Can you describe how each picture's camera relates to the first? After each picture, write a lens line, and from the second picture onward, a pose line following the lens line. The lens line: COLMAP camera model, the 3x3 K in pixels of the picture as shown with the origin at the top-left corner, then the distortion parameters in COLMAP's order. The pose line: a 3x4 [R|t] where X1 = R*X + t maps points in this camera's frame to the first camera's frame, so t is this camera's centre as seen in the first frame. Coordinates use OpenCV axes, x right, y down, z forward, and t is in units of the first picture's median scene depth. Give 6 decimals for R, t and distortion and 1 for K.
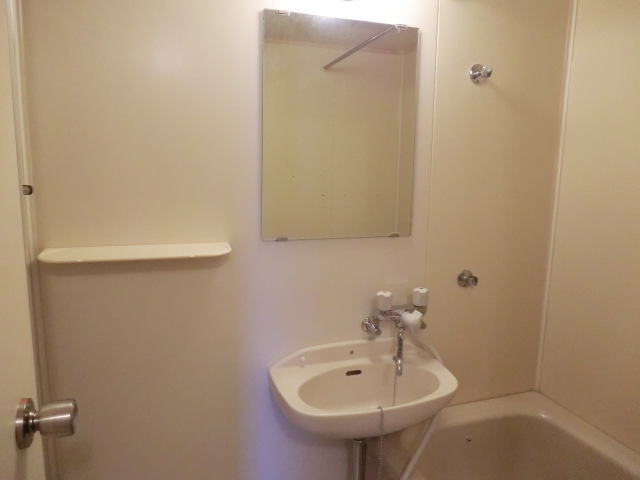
lens RADIAL K [[459.7, 0, 320.0], [0, 459.7, 240.0], [0, 0, 1]] dist [-0.114712, 0.115602]
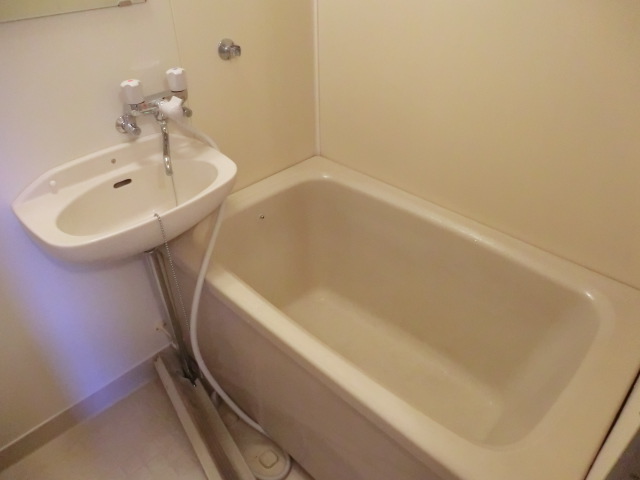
lens RADIAL K [[459.7, 0, 320.0], [0, 459.7, 240.0], [0, 0, 1]] dist [-0.114712, 0.115602]
pose [[0.888589, -0.292328, 0.353489, 0.073915], [0.104389, 0.879276, 0.464732, 0.025881], [-0.446669, -0.376056, 0.811831, 0.090076]]
